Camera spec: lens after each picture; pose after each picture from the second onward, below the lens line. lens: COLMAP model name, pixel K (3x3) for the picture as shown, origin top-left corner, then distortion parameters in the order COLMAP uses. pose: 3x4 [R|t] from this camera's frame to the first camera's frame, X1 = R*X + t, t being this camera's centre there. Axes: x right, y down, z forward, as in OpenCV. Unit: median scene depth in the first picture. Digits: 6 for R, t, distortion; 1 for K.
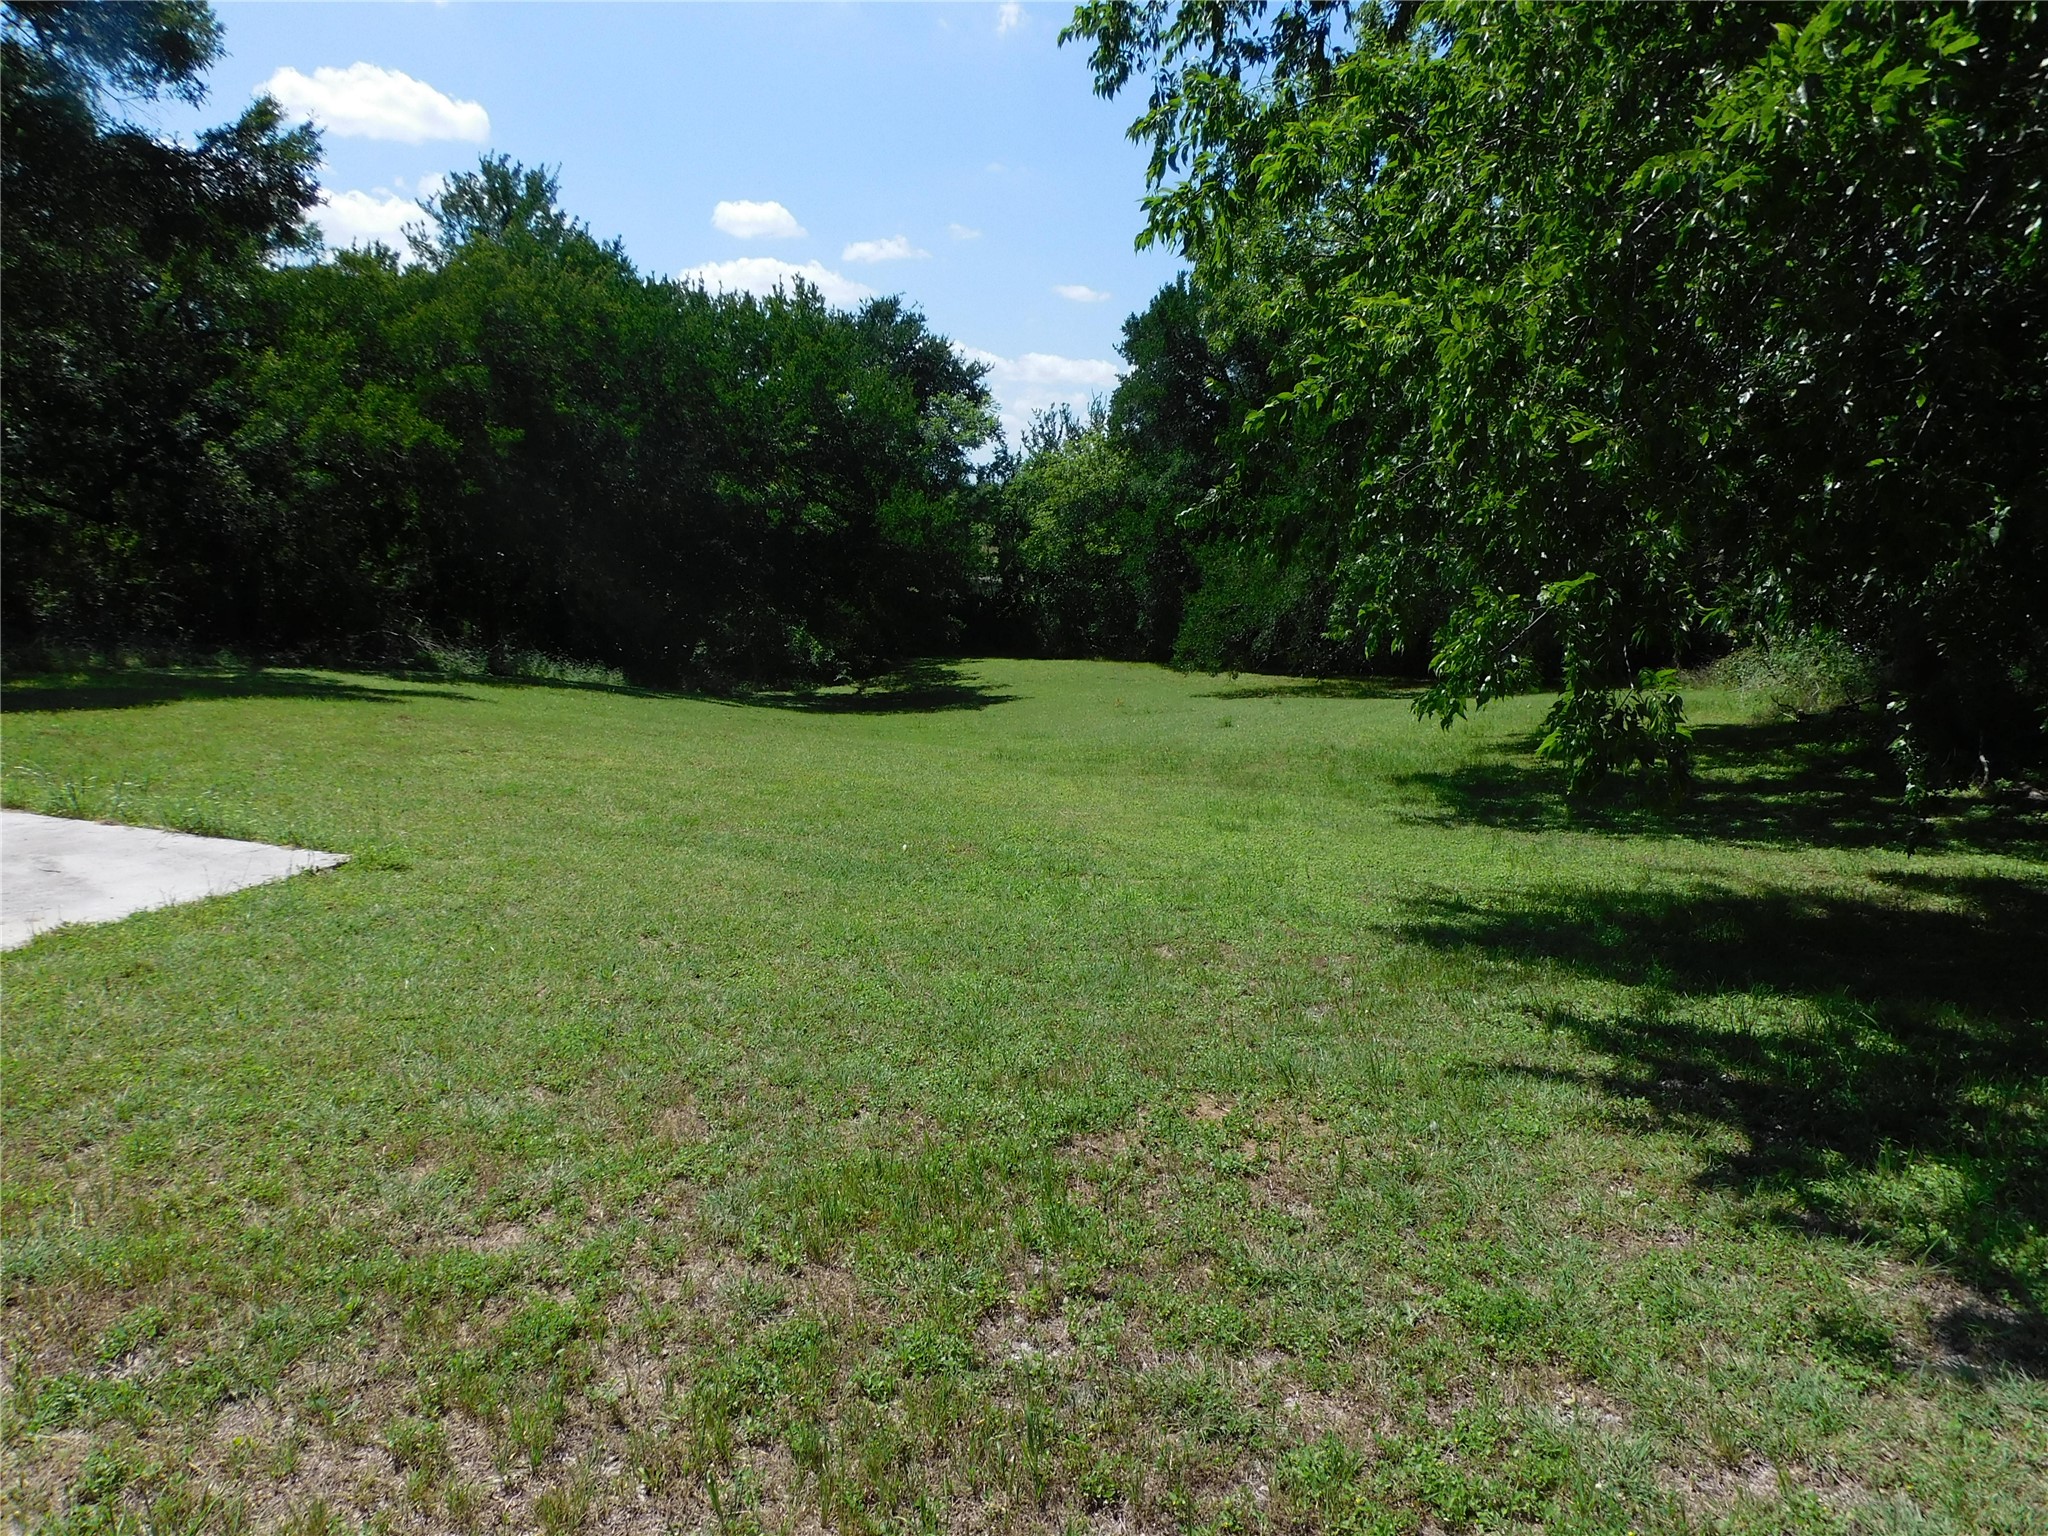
lens RADIAL K [[1565.6, 0, 1026.6], [0, 1565.6, 773.8], [0, 0, 1]] dist [-0.014502, 0.089619]
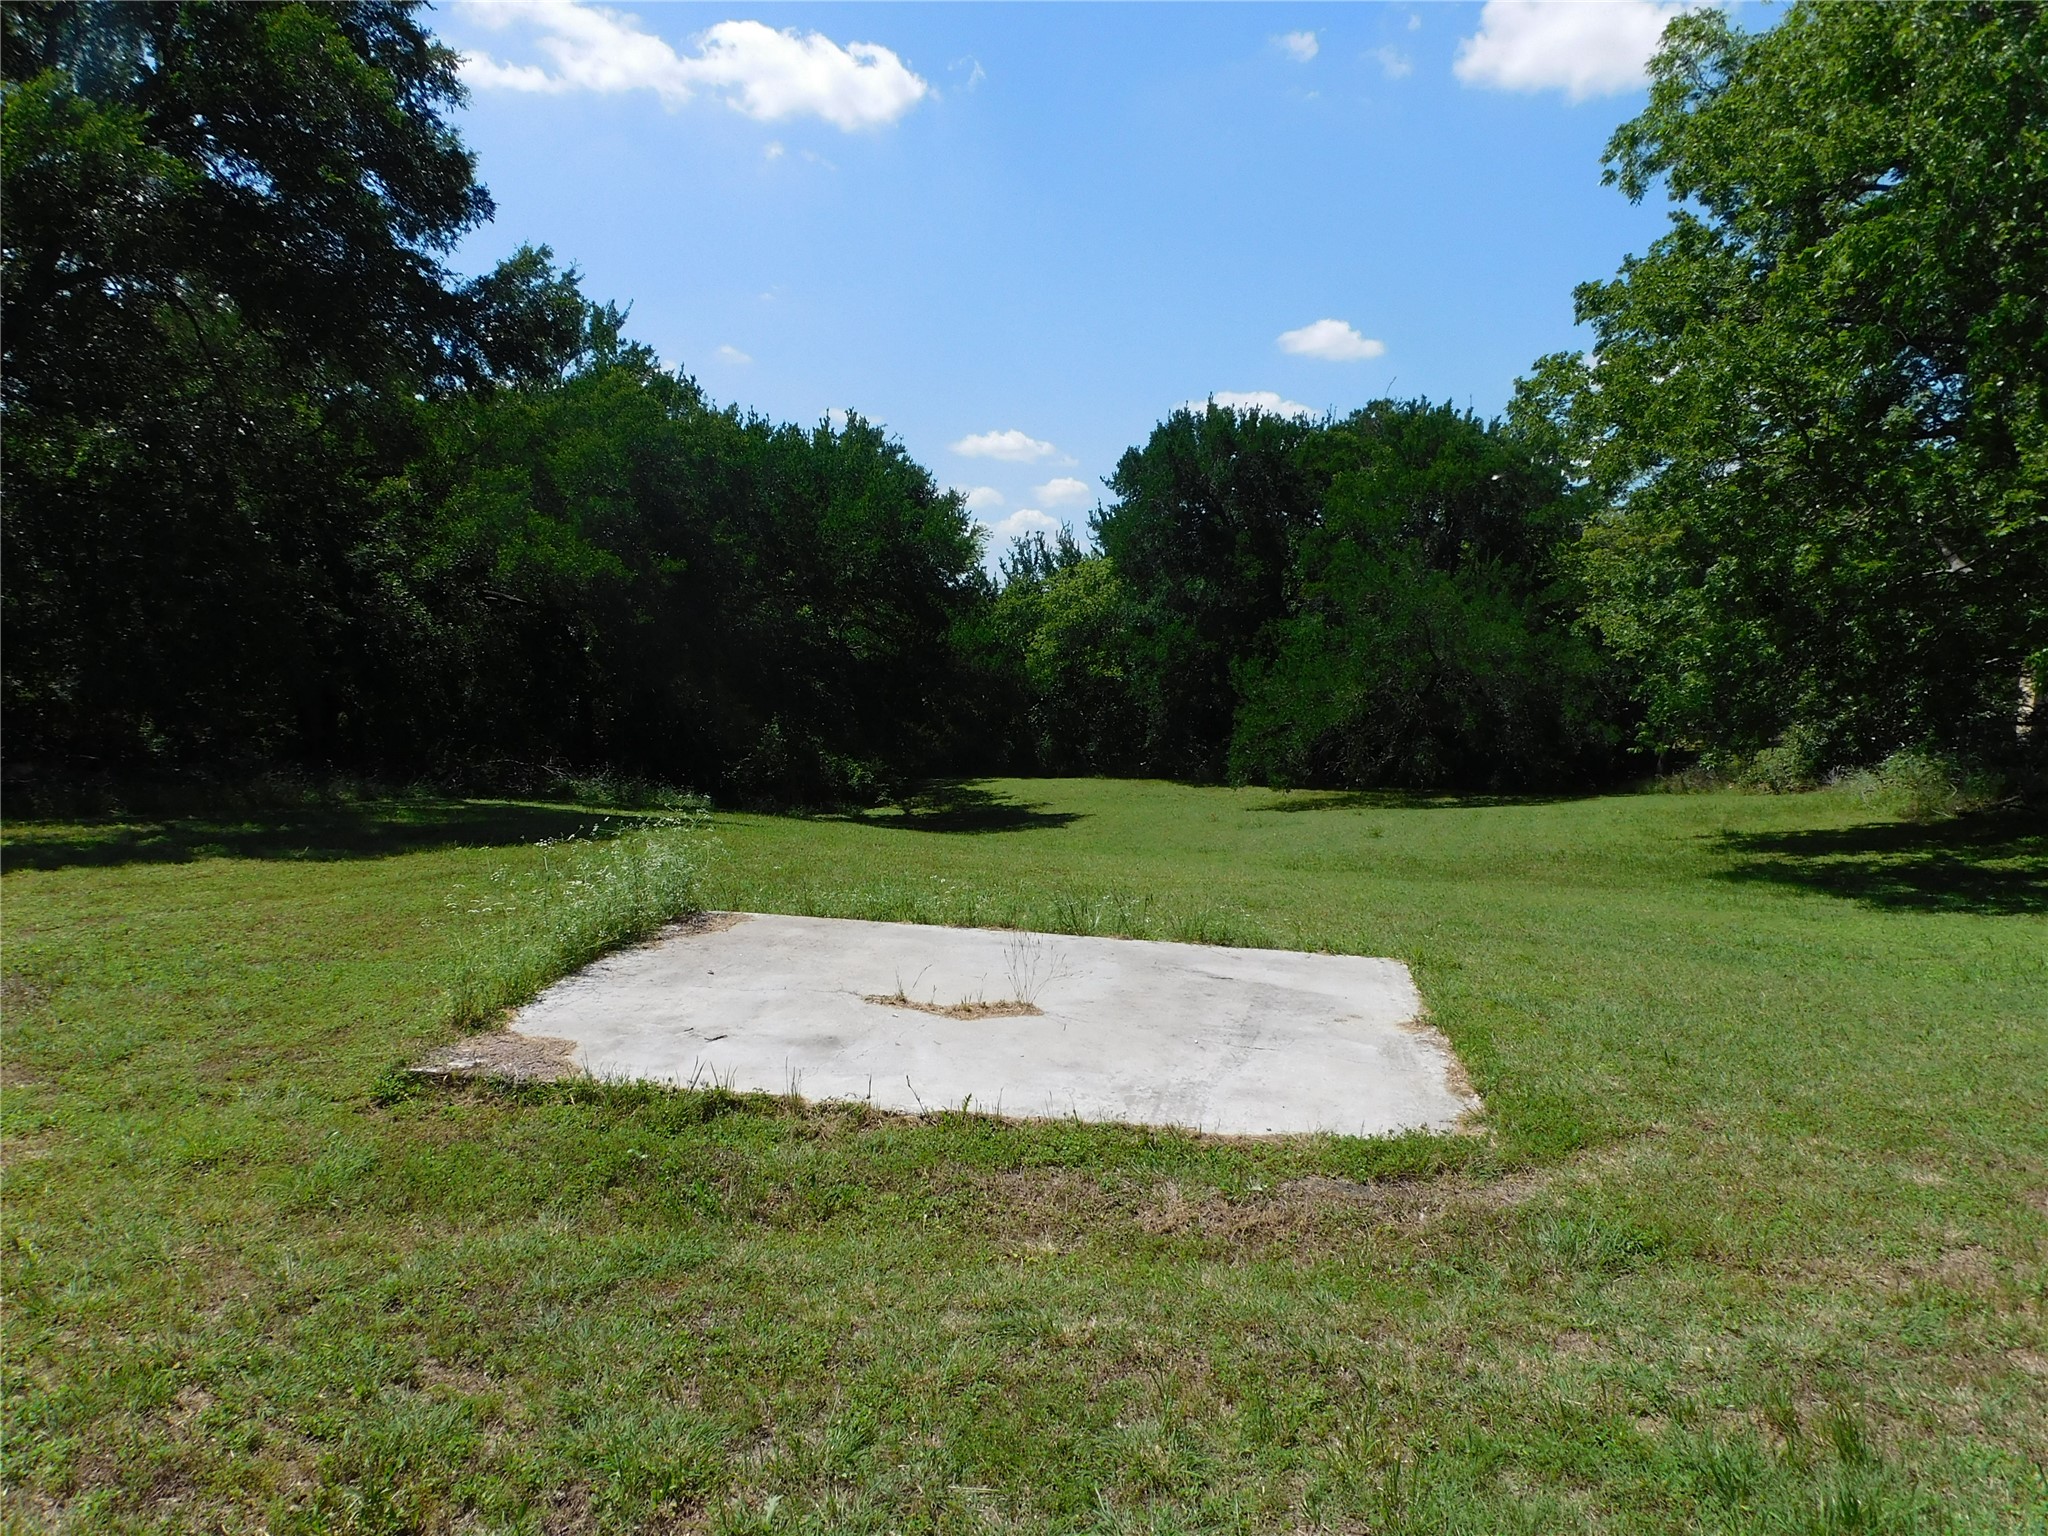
lens RADIAL K [[1565.6, 0, 1026.6], [0, 1565.6, 773.8], [0, 0, 1]] dist [-0.014502, 0.089619]
pose [[0.990163, -0.016817, 0.138904, -0.222822], [0.027253, 0.996917, -0.073573, -0.001150], [-0.137239, 0.076635, 0.987569, -0.018385]]
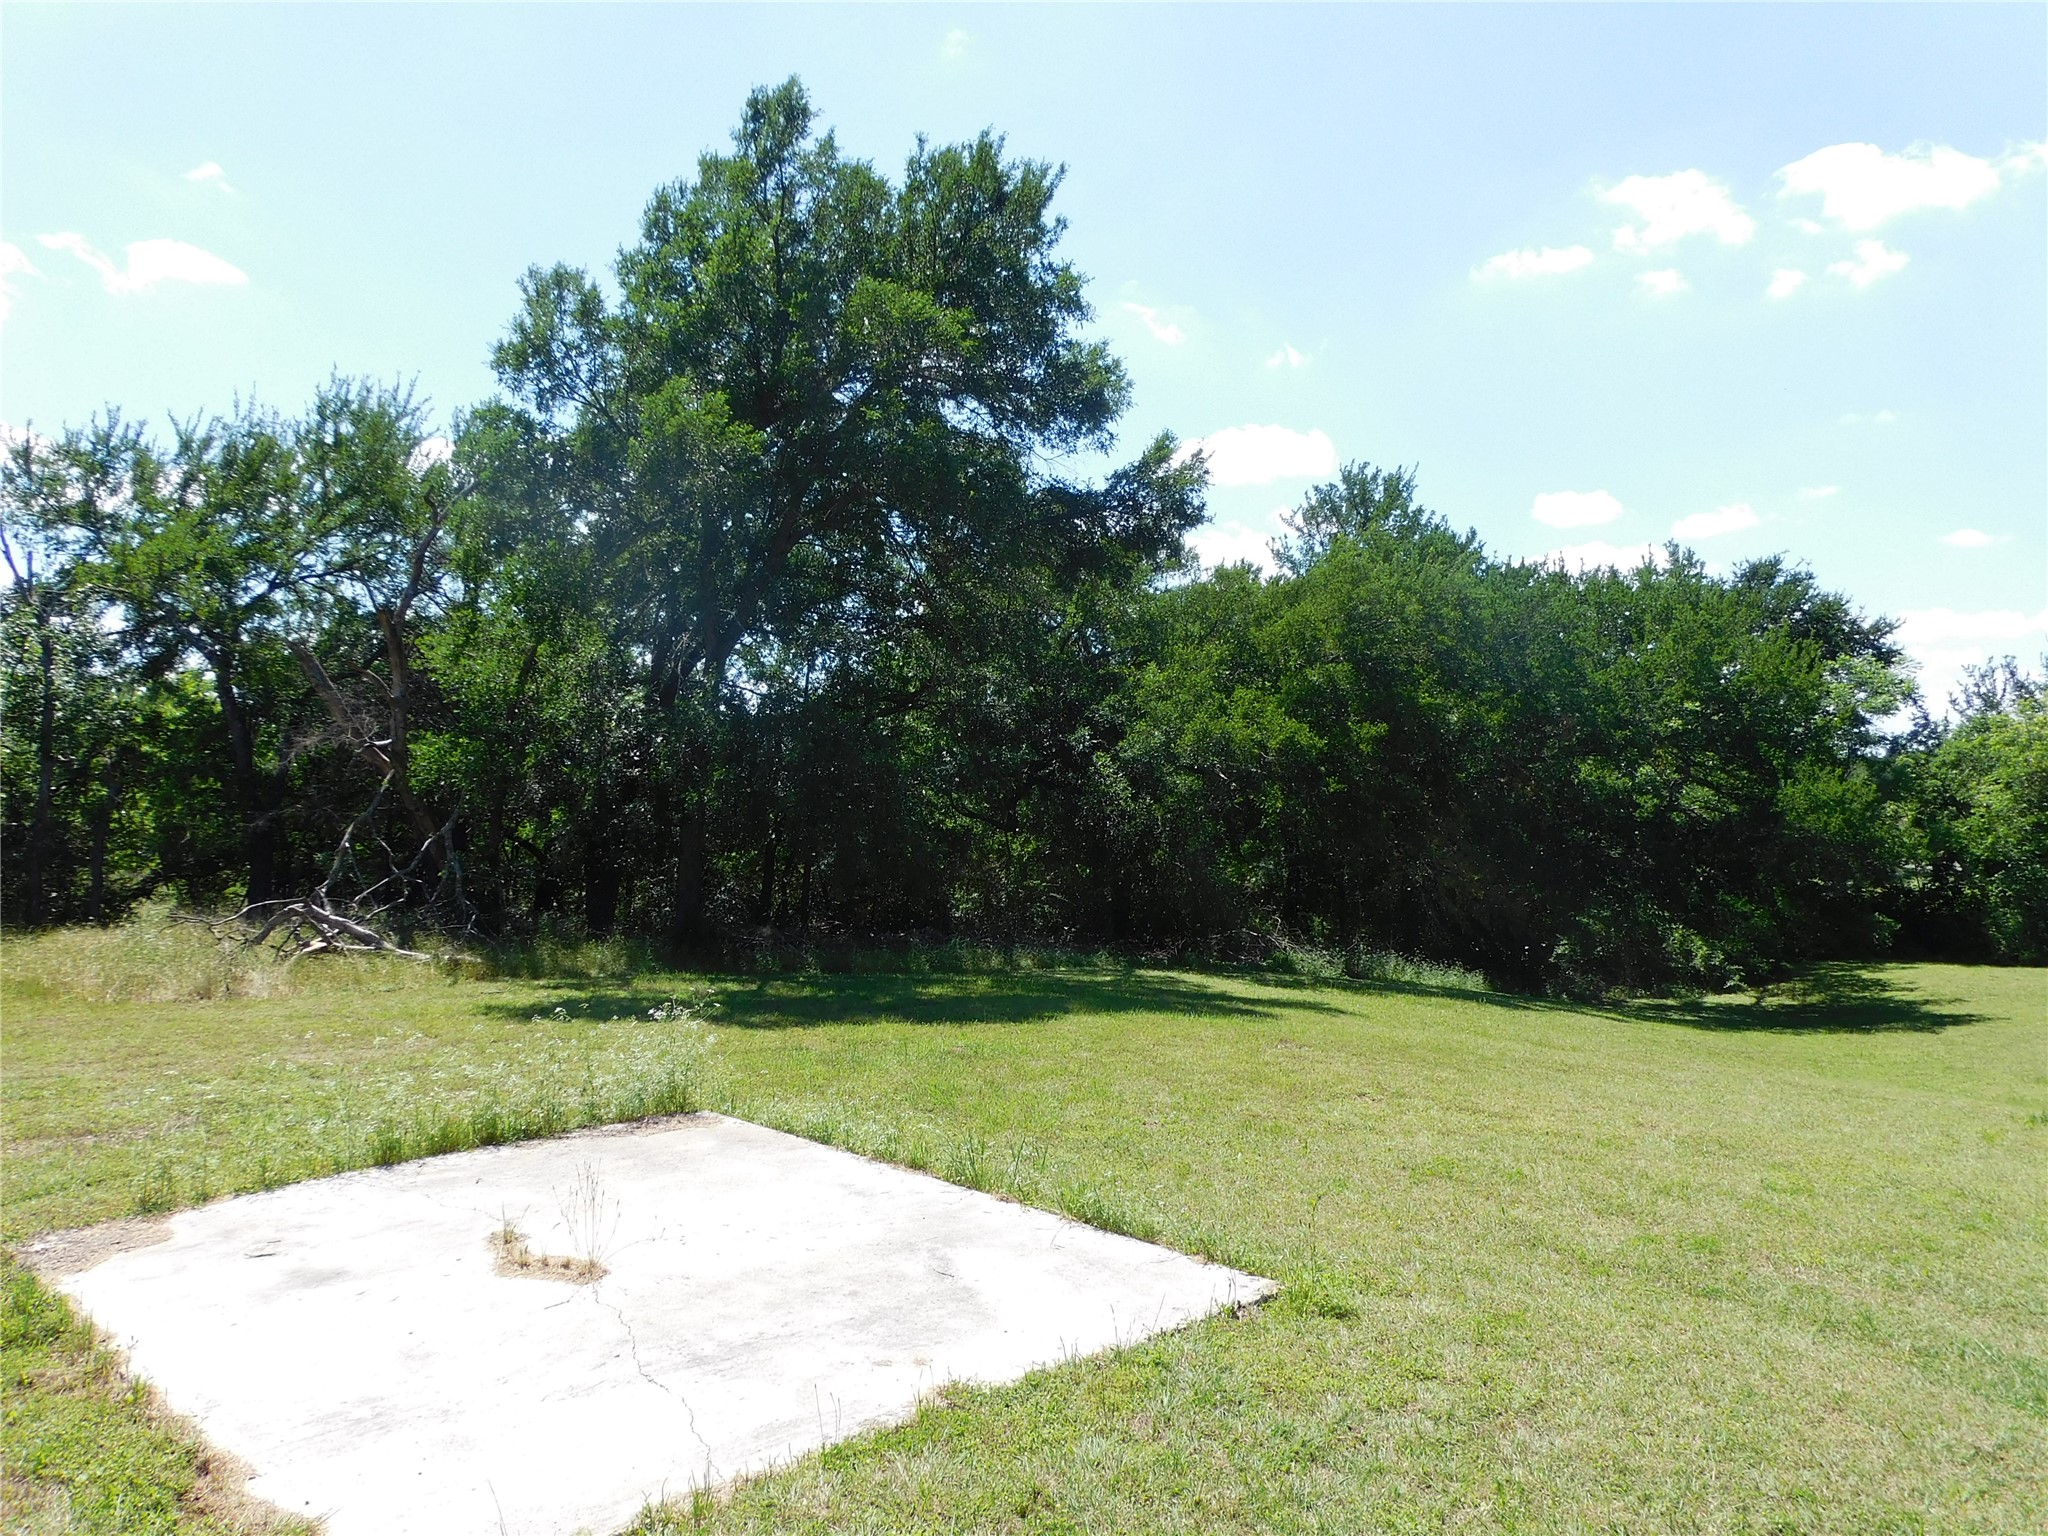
lens RADIAL K [[1565.6, 0, 1026.6], [0, 1565.6, 773.8], [0, 0, 1]] dist [-0.014502, 0.089619]
pose [[0.871480, -0.041776, -0.488648, -0.041134], [-0.047770, 0.984397, -0.169356, -0.014398], [0.488098, 0.170933, 0.855887, 0.066639]]
